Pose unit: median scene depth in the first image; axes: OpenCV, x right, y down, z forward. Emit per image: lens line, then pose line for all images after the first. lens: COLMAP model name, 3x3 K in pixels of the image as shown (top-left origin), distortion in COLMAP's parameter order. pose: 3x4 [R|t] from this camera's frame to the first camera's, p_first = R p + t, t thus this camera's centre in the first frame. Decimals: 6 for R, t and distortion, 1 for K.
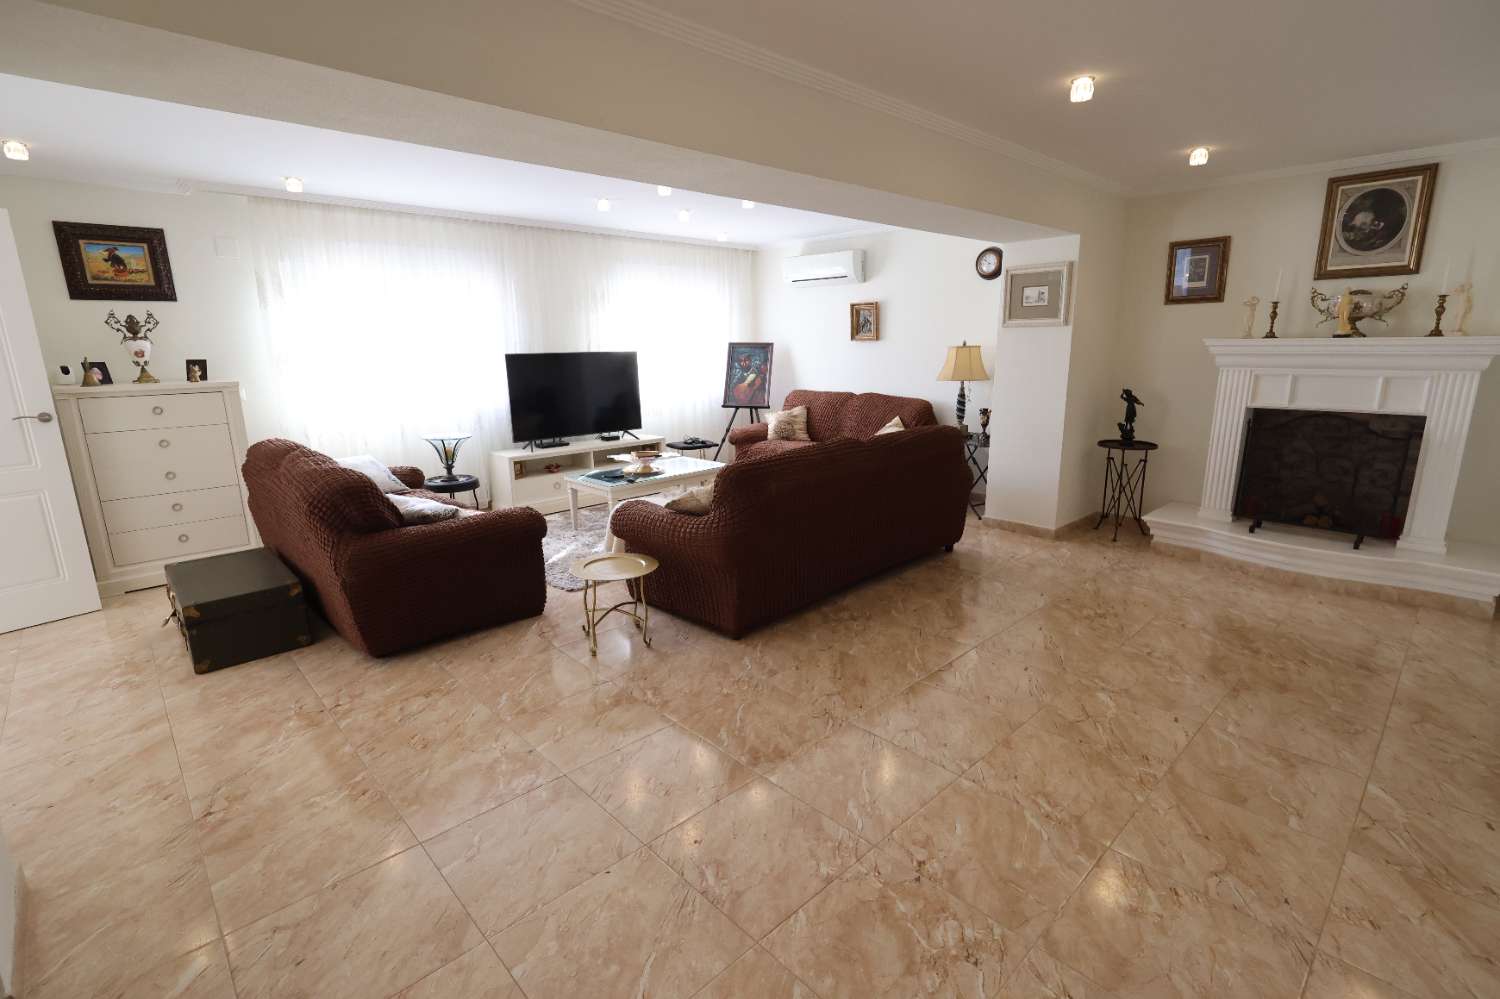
lens RADIAL K [[698.6, 0, 751.6], [0, 698.6, 493.5], [0, 0, 1]] dist [0.006091, -0.001695]
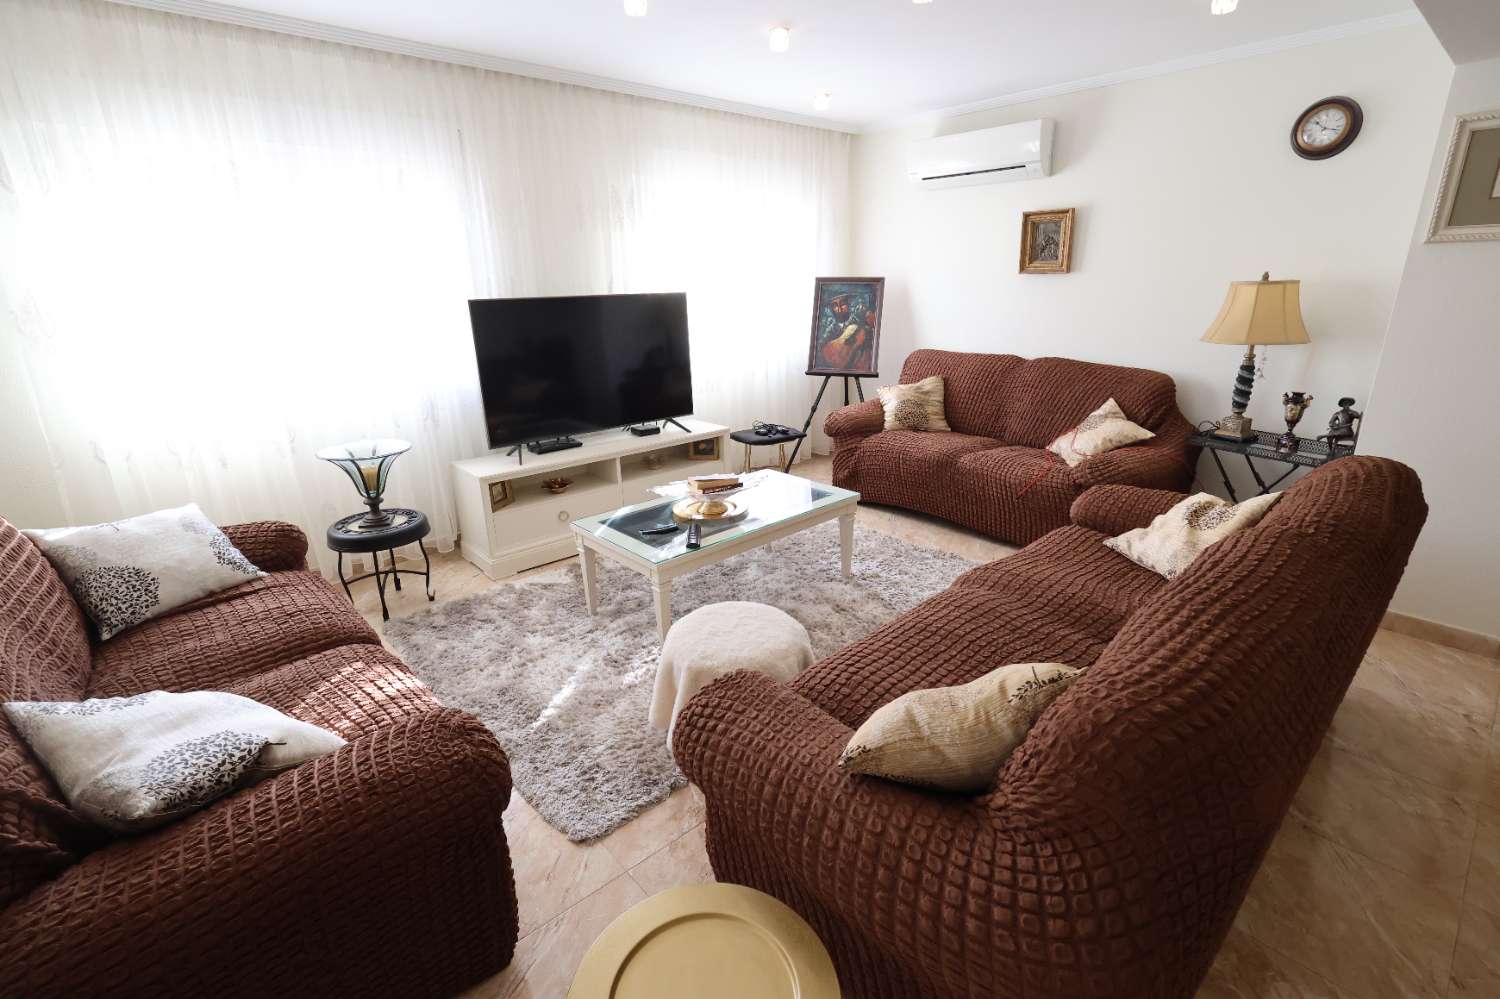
lens RADIAL K [[698.6, 0, 753.5], [0, 698.6, 499.8], [0, 0, 1]] dist [0.006091, -0.001695]
pose [[0.999556, 0.003818, -0.029557, -0.083902], [-0.000958, 0.995363, 0.096189, -0.078267], [0.029787, -0.096118, 0.994924, 0.357866]]
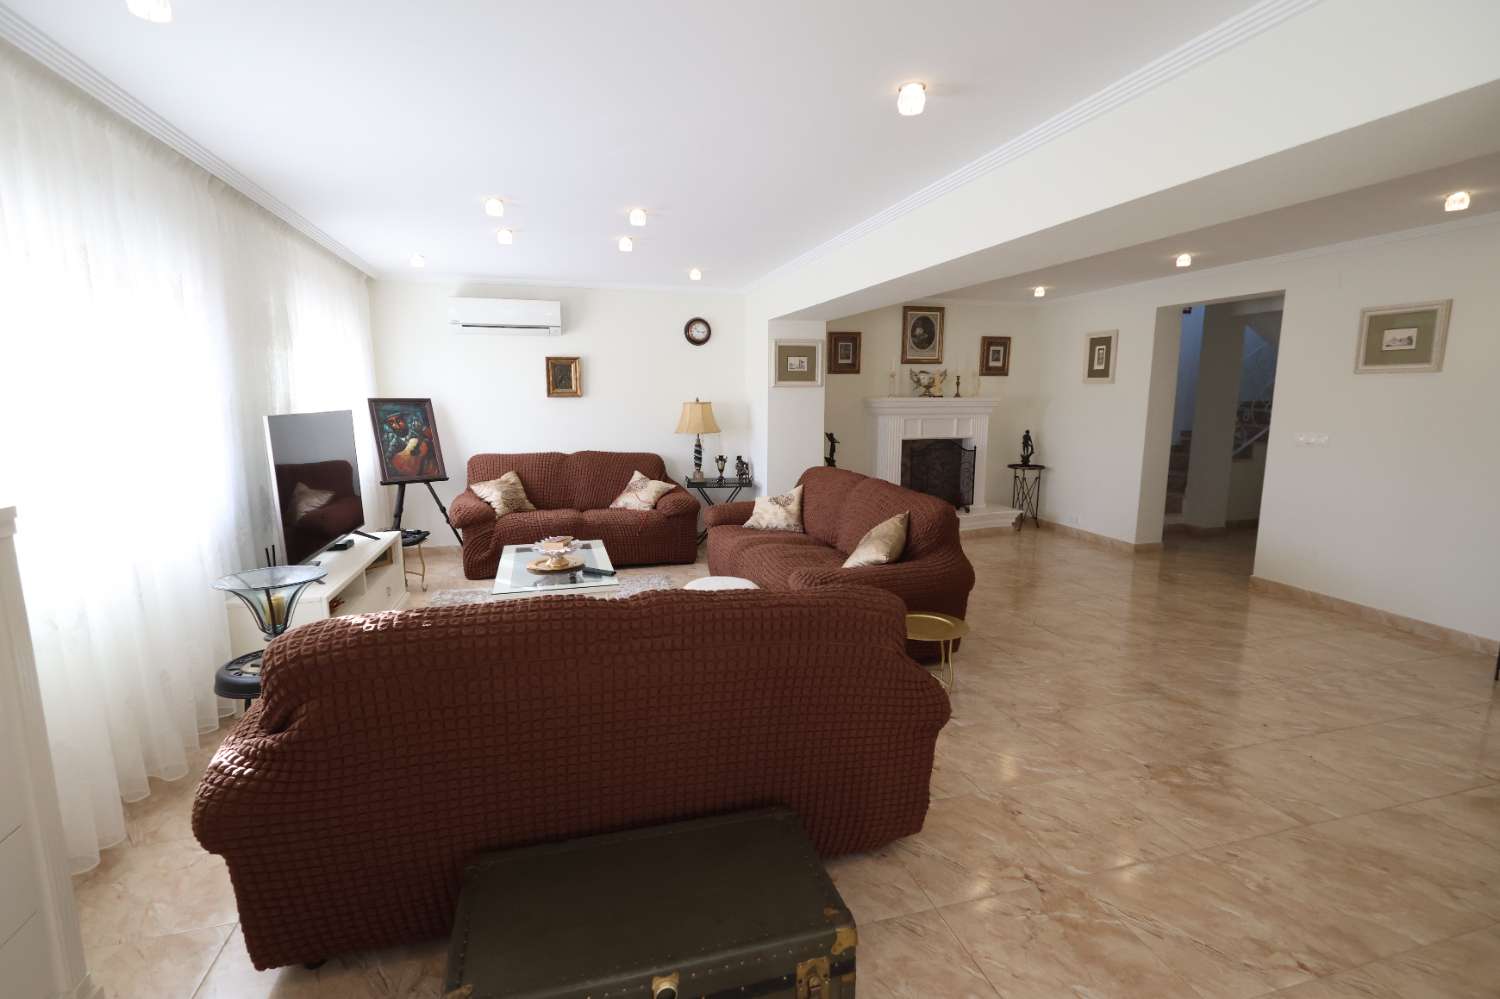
lens RADIAL K [[698.6, 0, 749.3], [0, 698.6, 495.8], [0, 0, 1]] dist [0.006091, -0.001695]
pose [[0.461775, -0.118665, 0.879023, -0.586566], [0.185340, 0.982044, 0.035208, -0.077698], [-0.867417, 0.146660, 0.475477, 0.370545]]
